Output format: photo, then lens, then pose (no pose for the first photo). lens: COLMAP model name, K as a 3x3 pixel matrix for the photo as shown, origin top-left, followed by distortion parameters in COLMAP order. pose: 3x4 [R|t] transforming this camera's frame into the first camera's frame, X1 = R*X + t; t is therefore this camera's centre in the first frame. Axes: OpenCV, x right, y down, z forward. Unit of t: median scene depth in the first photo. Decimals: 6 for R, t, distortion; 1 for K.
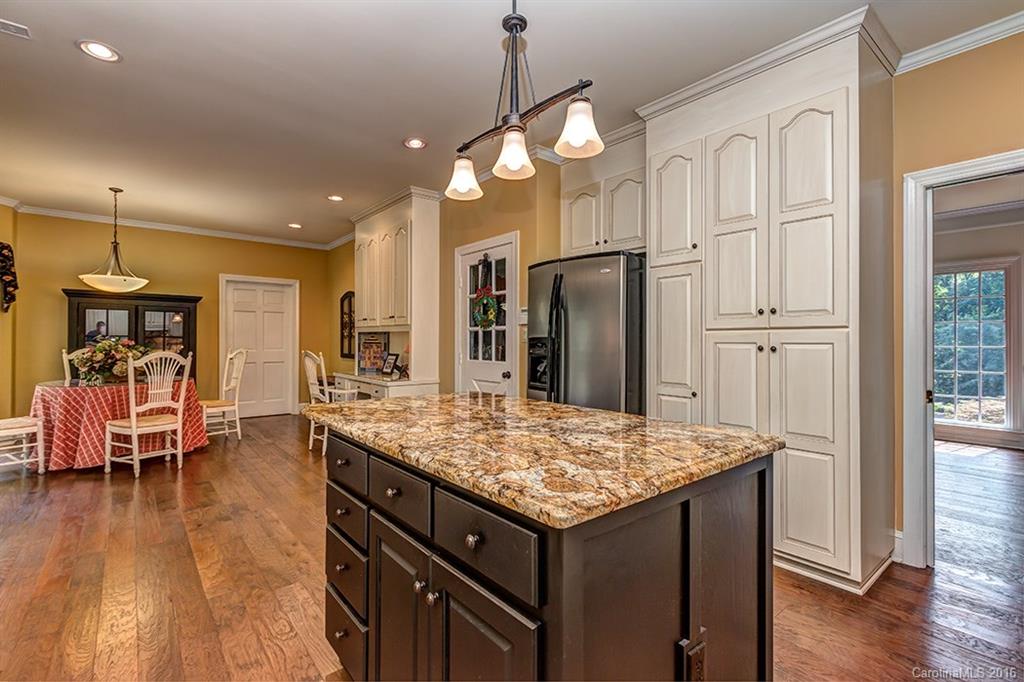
lens RADIAL K [[467.9, 0, 516.1], [0, 467.9, 337.7], [0, 0, 1]] dist [0.006161, -0.002316]
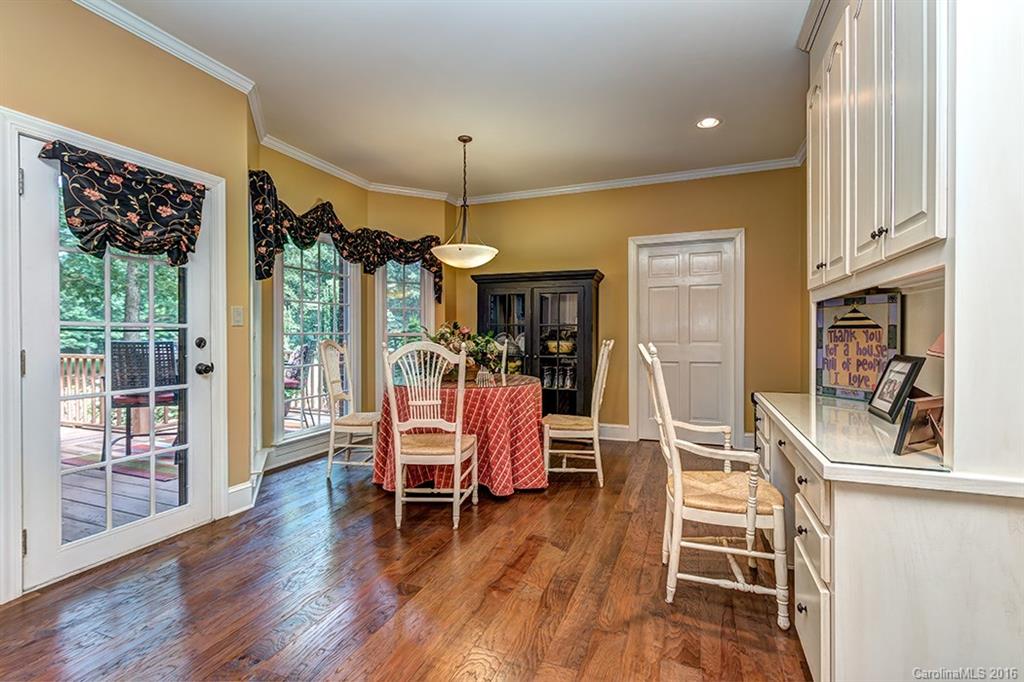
lens RADIAL K [[467.9, 0, 507.4], [0, 467.9, 340.1], [0, 0, 1]] dist [0.006161, -0.002316]
pose [[0.468712, 0.002035, -0.883348, -0.128472], [0.010011, 0.999921, 0.007615, 0.022558], [0.883294, -0.012413, 0.468655, 0.764434]]
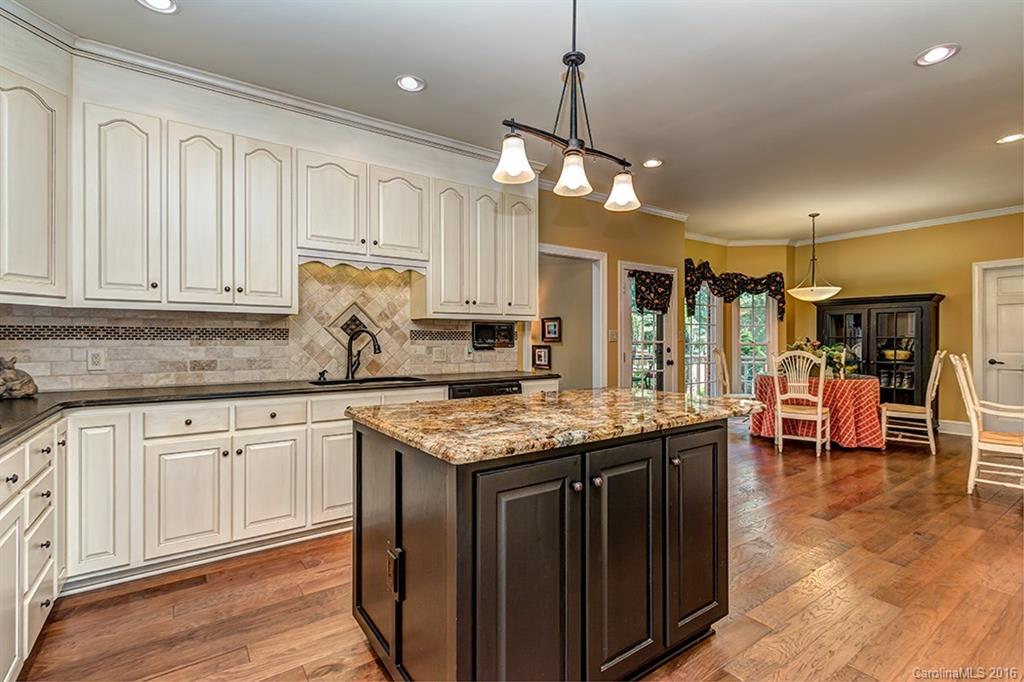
lens RADIAL K [[467.9, 0, 504.6], [0, 467.9, 341.2], [0, 0, 1]] dist [0.006161, -0.002316]
pose [[-0.103948, -0.004586, -0.994572, 0.461232], [0.007802, 0.999955, -0.005427, 0.005961], [0.994552, -0.008324, -0.103907, 0.377700]]
